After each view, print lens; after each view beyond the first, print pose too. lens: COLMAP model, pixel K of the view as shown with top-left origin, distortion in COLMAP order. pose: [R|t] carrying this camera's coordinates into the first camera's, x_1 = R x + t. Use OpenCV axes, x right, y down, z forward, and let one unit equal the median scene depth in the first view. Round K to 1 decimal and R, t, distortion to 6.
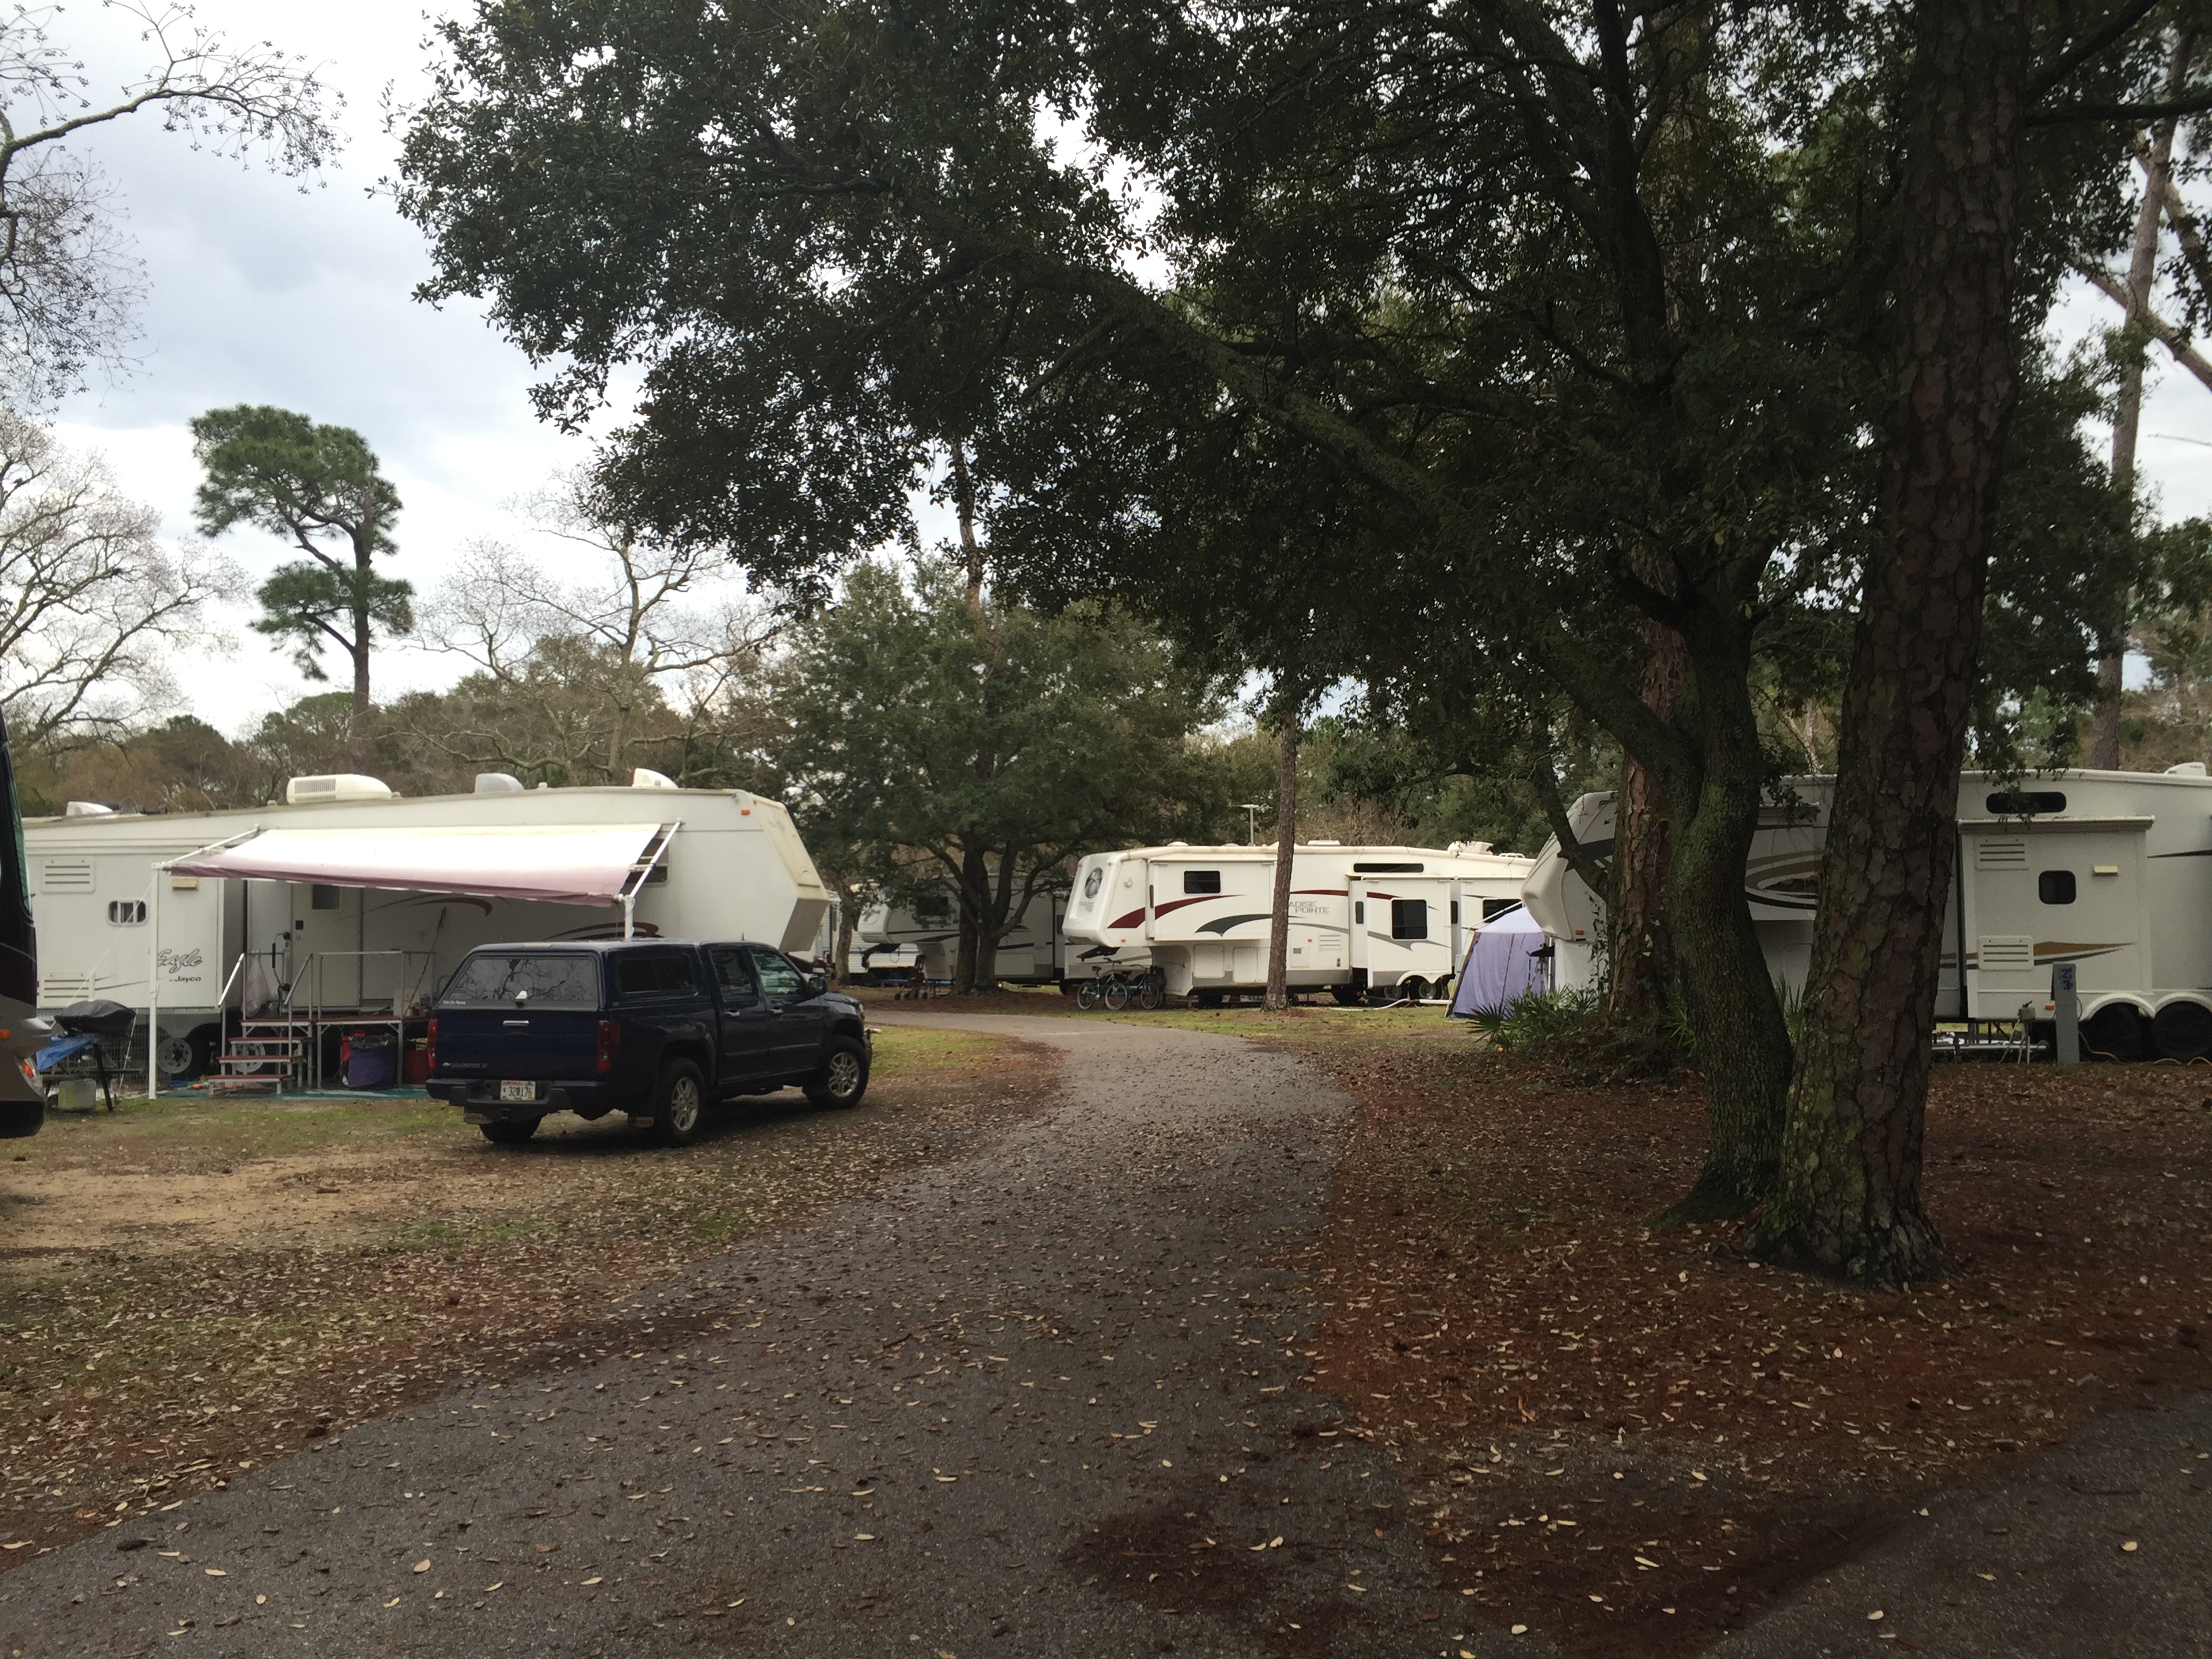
lens RADIAL K [[1826.1, 0, 1113.6], [0, 1826.1, 844.4], [0, 0, 1]] dist [0.073036, -0.084598]
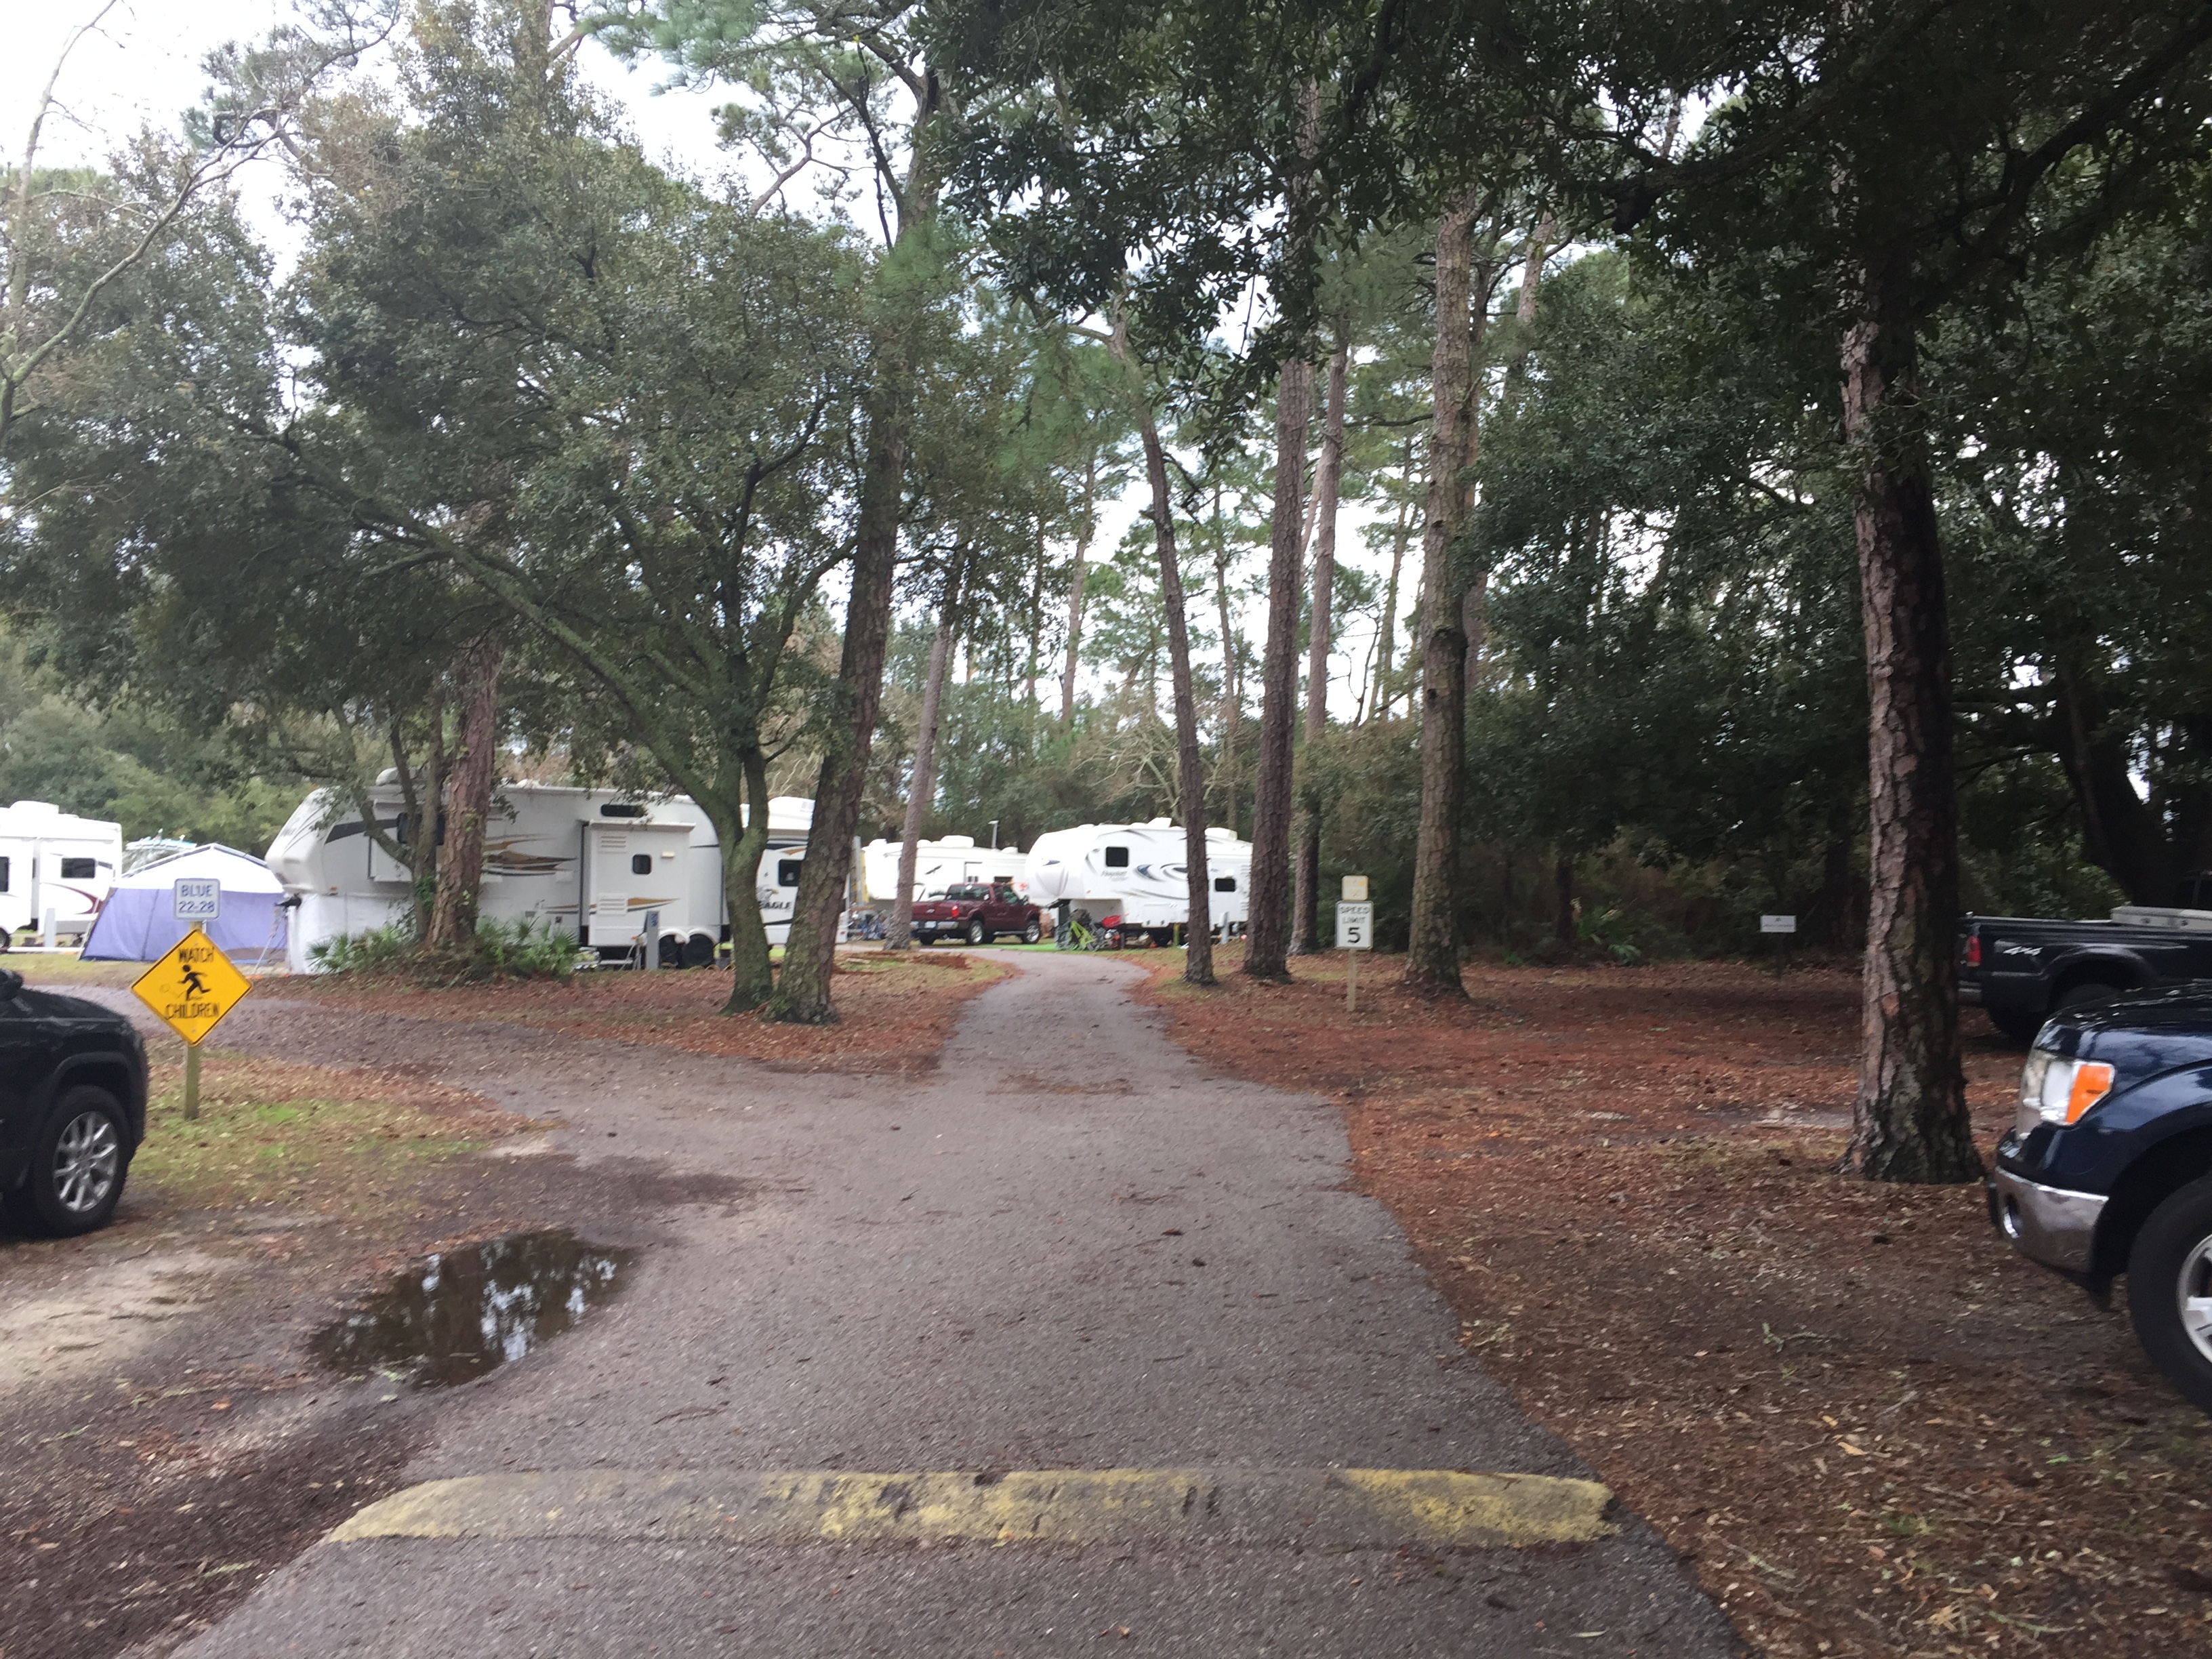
lens RADIAL K [[1826.1, 0, 1113.6], [0, 1826.1, 844.4], [0, 0, 1]] dist [0.073036, -0.084598]
pose [[0.627359, 0.032840, 0.778037, -0.497796], [-0.050450, 0.998725, -0.001475, -0.013303], [-0.777094, -0.038327, 0.628216, -0.349011]]
